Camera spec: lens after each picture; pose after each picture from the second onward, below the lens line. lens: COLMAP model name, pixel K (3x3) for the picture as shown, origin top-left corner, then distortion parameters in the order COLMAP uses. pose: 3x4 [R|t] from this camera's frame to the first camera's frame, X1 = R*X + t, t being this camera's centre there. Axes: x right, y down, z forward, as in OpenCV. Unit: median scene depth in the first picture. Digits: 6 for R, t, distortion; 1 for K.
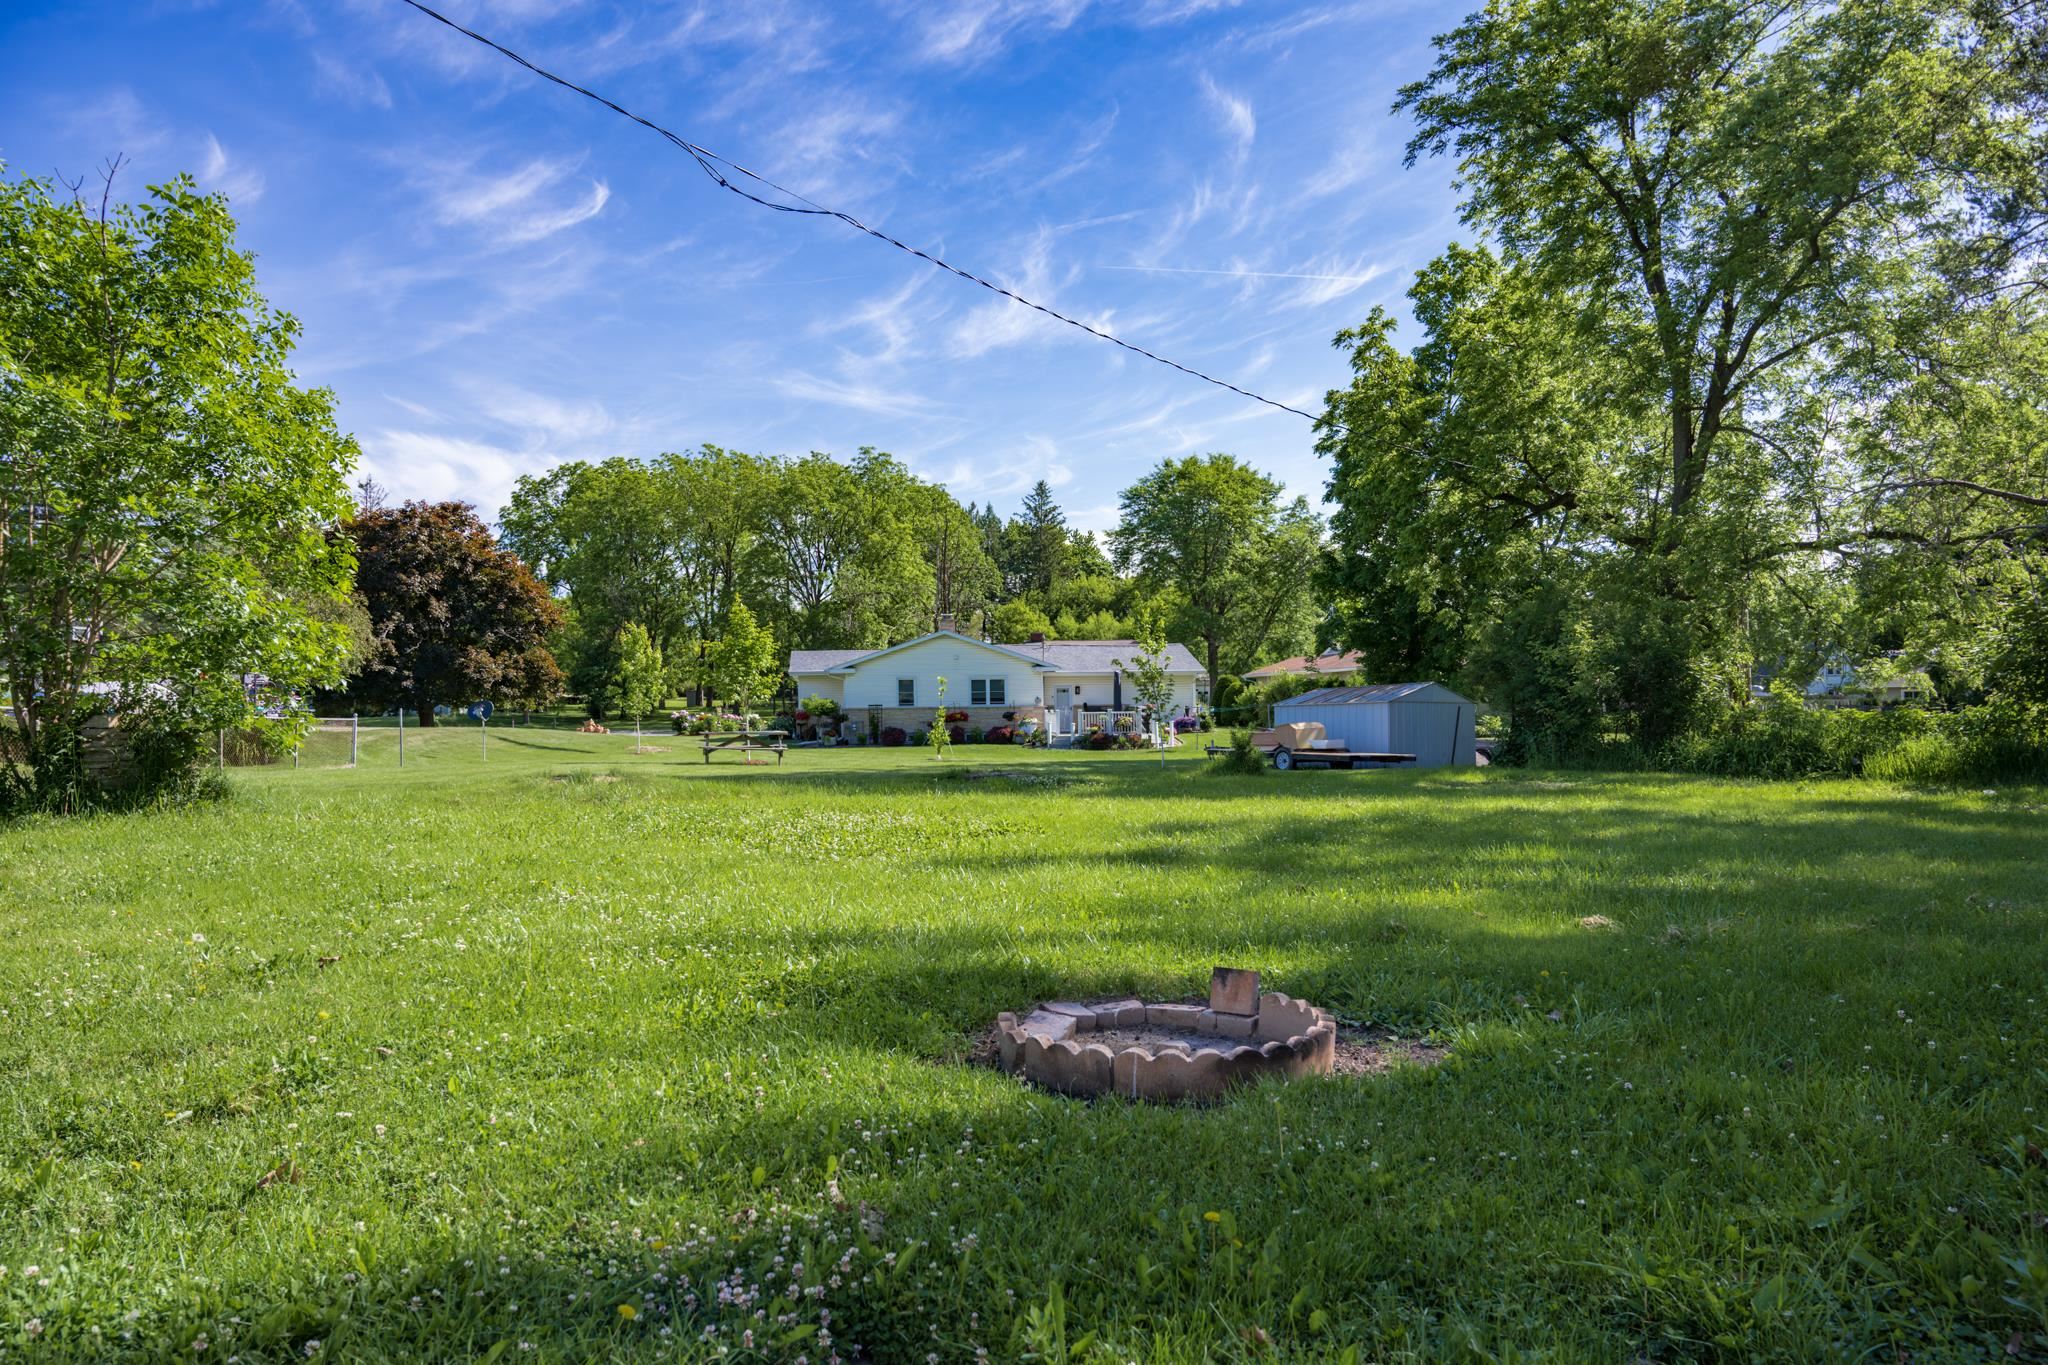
lens RADIAL K [[1381.2, 0, 1020.0], [0, 1381.2, 677.5], [0, 0, 1]] dist [-0.006846, -0.002428]
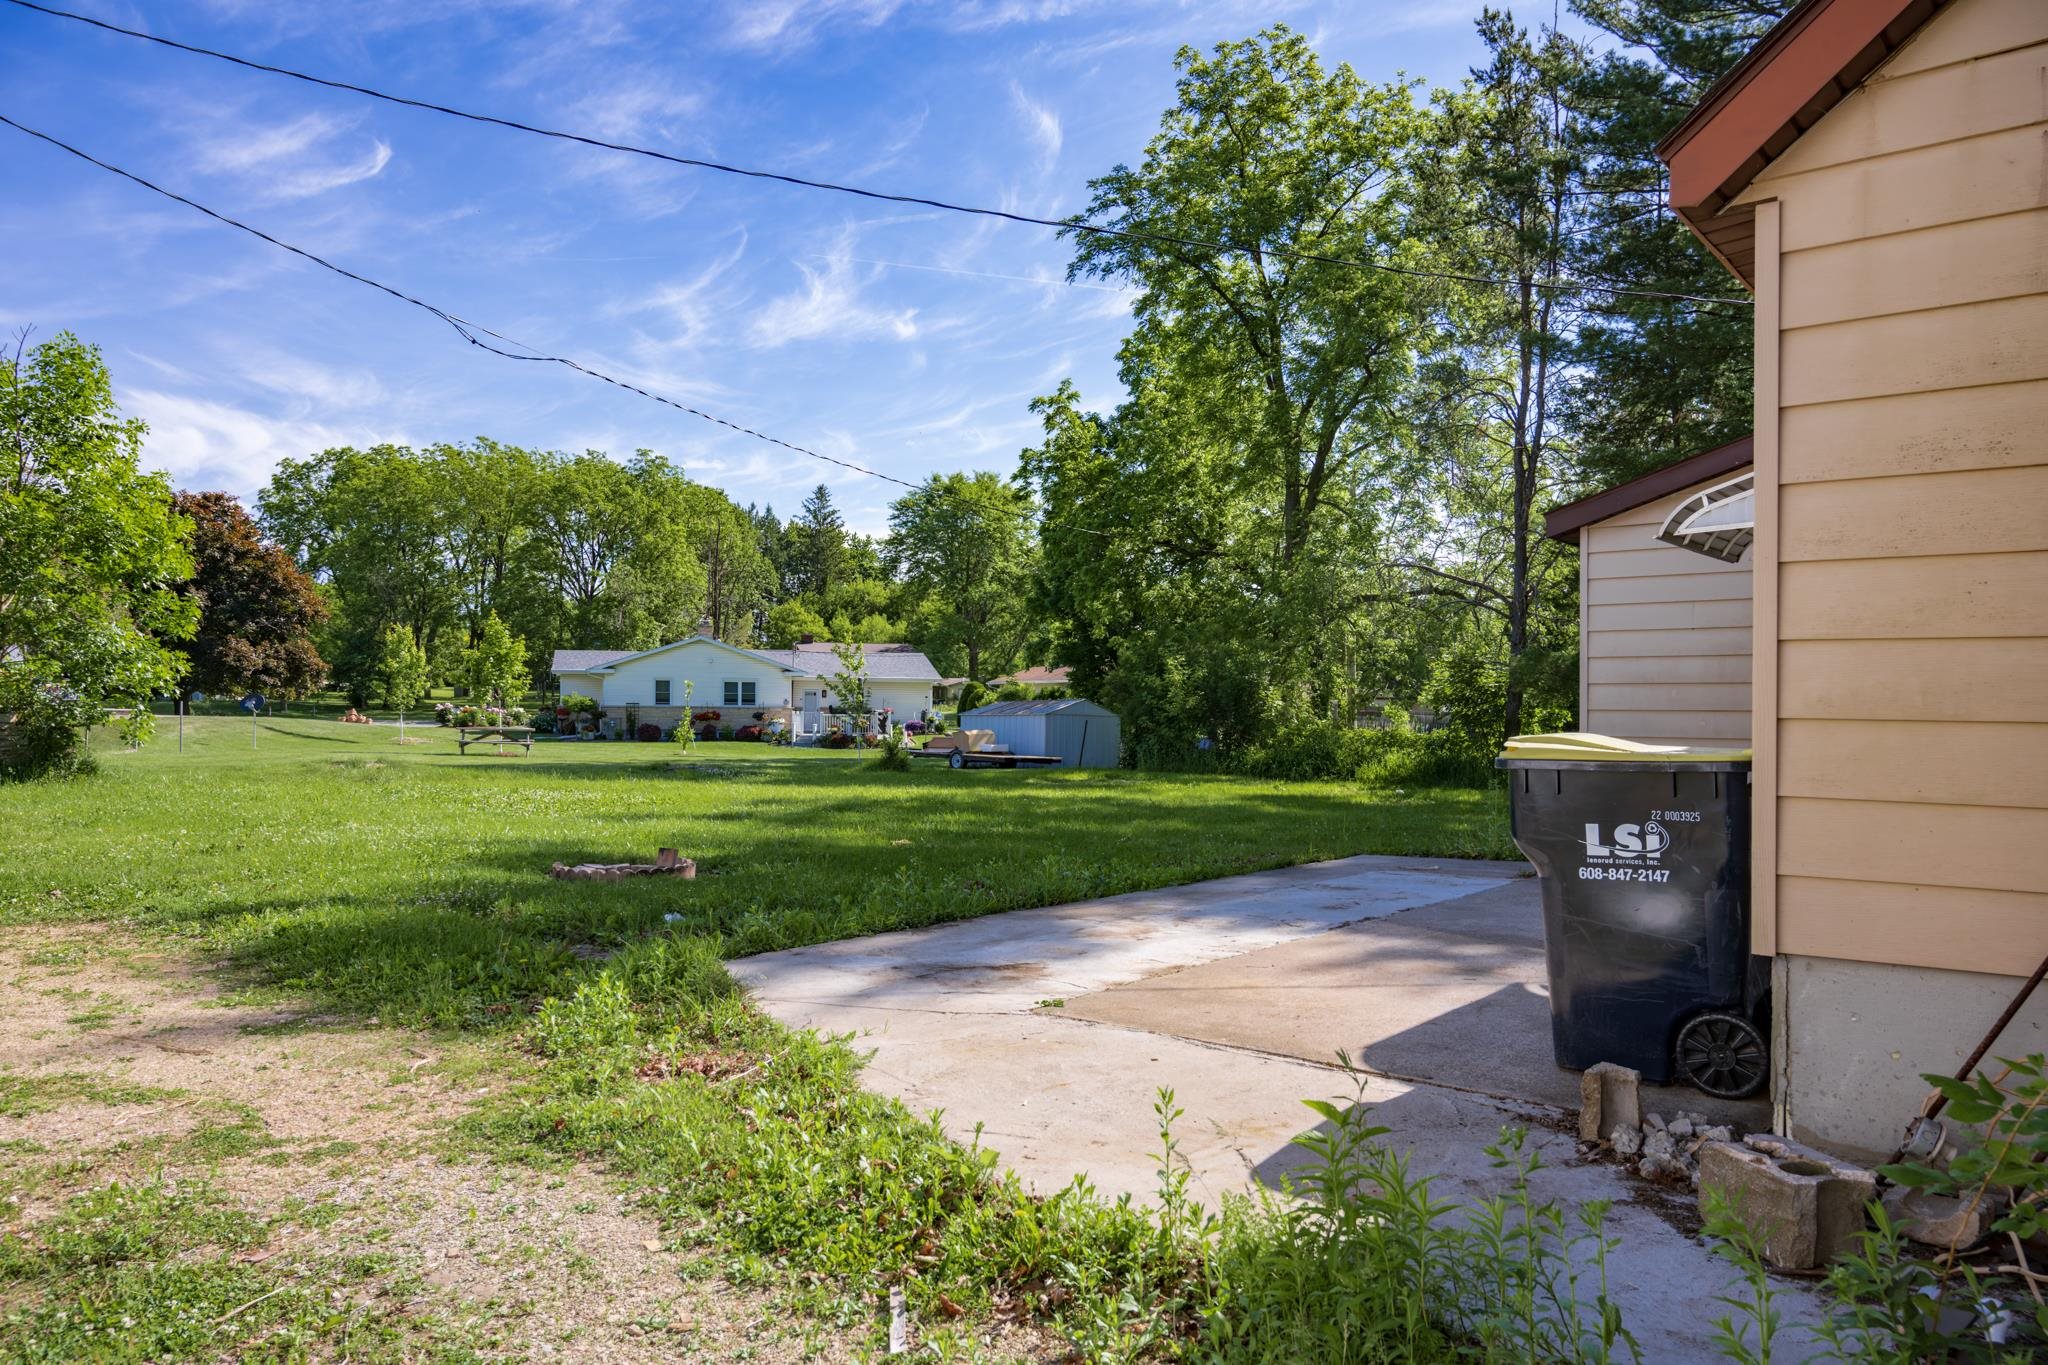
lens RADIAL K [[1381.2, 0, 1020.0], [0, 1381.2, 677.5], [0, 0, 1]] dist [-0.006846, -0.002428]
pose [[0.988410, 0.026218, 0.149529, 0.025178], [-0.026454, 0.999650, -0.000409, -0.005853], [-0.149487, -0.003552, 0.988757, -0.086787]]
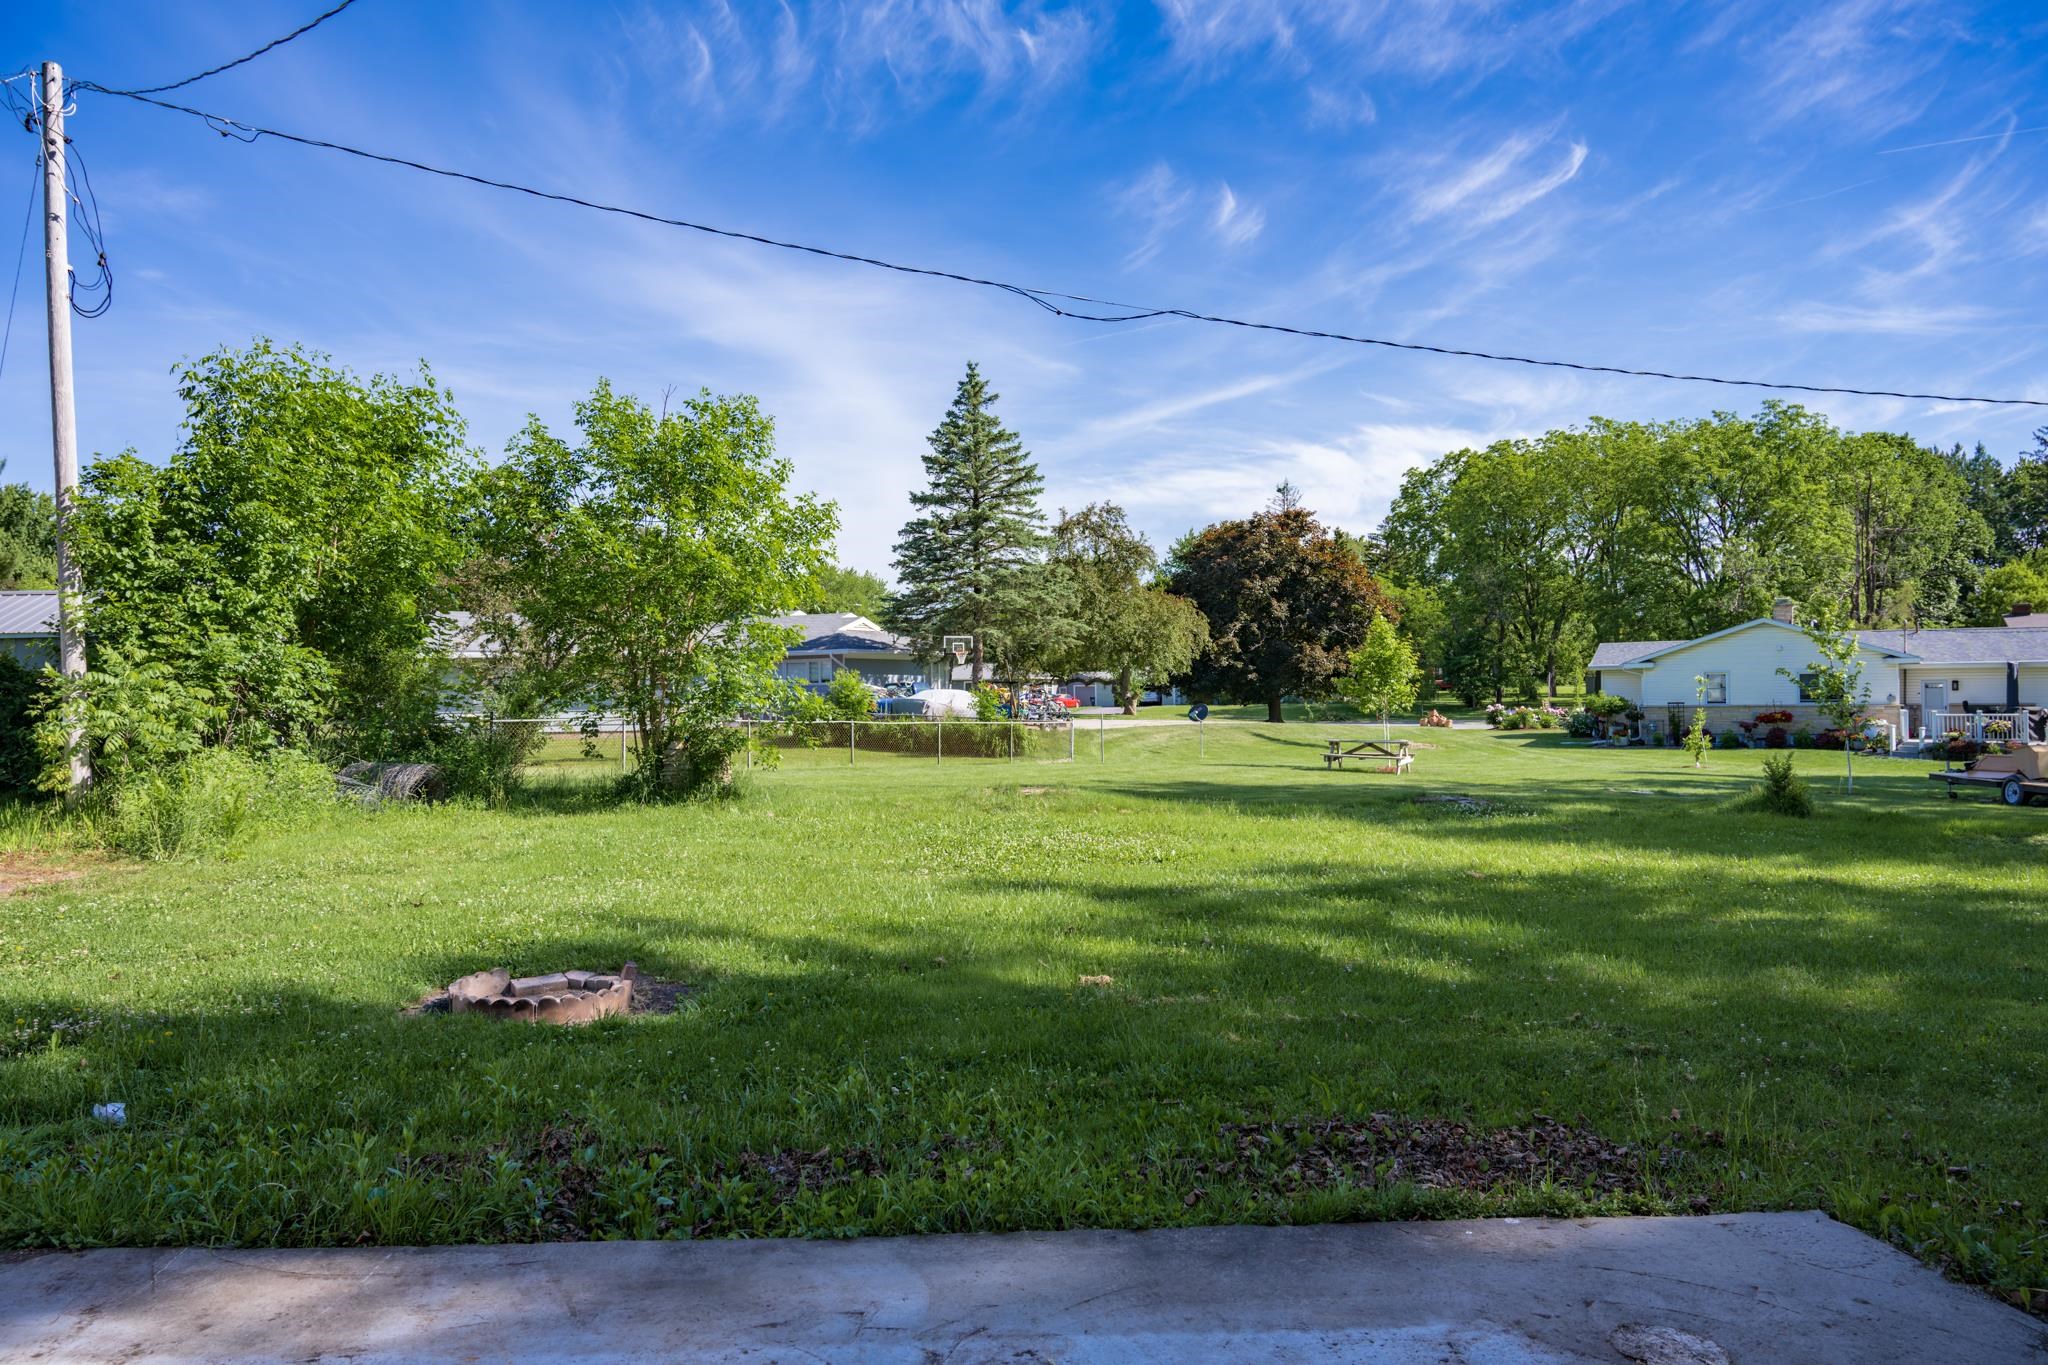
lens RADIAL K [[1381.2, 0, 1020.0], [0, 1381.2, 677.5], [0, 0, 1]] dist [-0.006846, -0.002428]
pose [[0.772749, -0.003150, -0.634704, 0.105569], [0.013099, 0.999854, 0.010986, -0.009285], [0.634577, -0.016803, 0.772677, 0.019090]]
